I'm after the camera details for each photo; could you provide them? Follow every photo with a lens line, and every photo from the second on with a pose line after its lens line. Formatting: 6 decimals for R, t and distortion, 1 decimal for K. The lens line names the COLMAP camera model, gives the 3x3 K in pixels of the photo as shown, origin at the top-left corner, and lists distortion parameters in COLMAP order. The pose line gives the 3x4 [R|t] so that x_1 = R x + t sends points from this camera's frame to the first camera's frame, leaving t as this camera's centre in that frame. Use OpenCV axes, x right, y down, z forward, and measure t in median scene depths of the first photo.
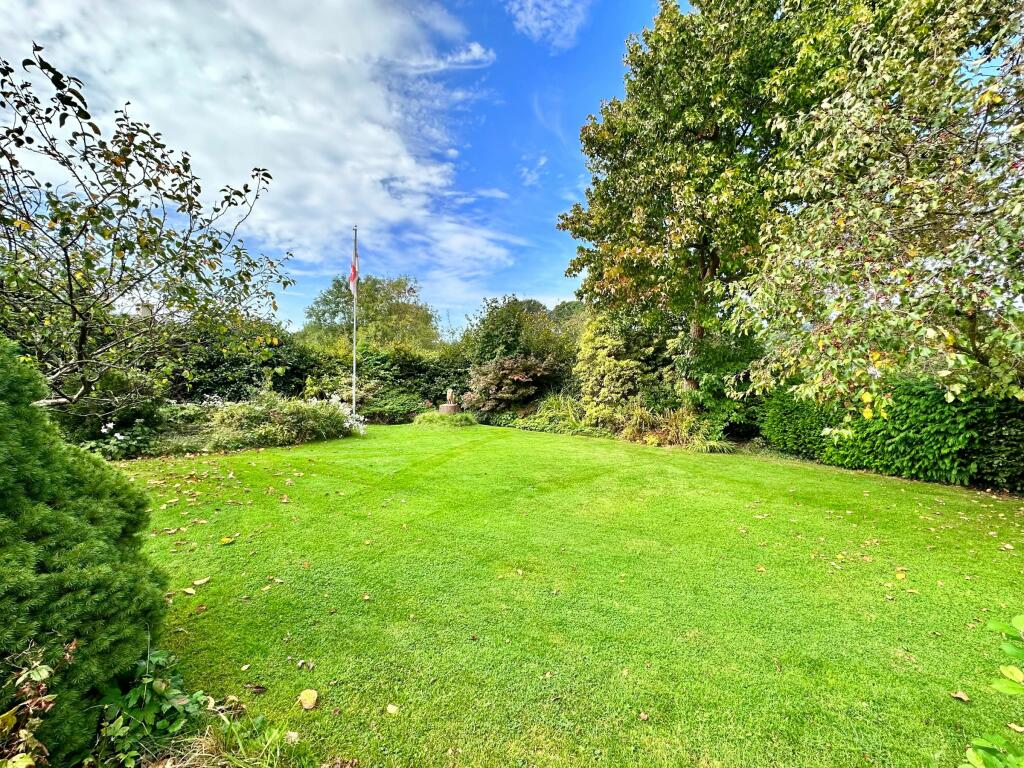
lens RADIAL K [[407.0, 0, 514.9], [0, 407.0, 379.2], [0, 0, 1]] dist [-0.007856, 0.002109]
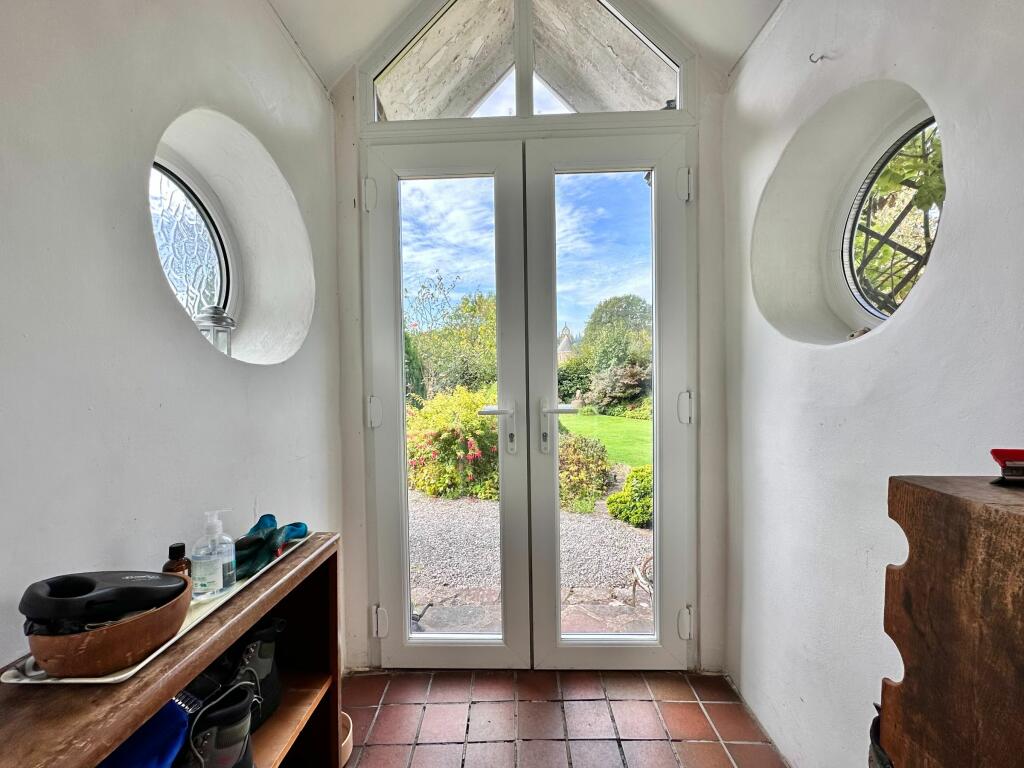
lens RADIAL K [[407.0, 0, 509.1], [0, 407.0, 384.9], [0, 0, 1]] dist [-0.007856, 0.002109]
pose [[0.969203, -0.007629, -0.246146, -0.040019], [0.013367, 0.999676, 0.021649, -0.027147], [0.245901, -0.024272, 0.968991, -0.444981]]
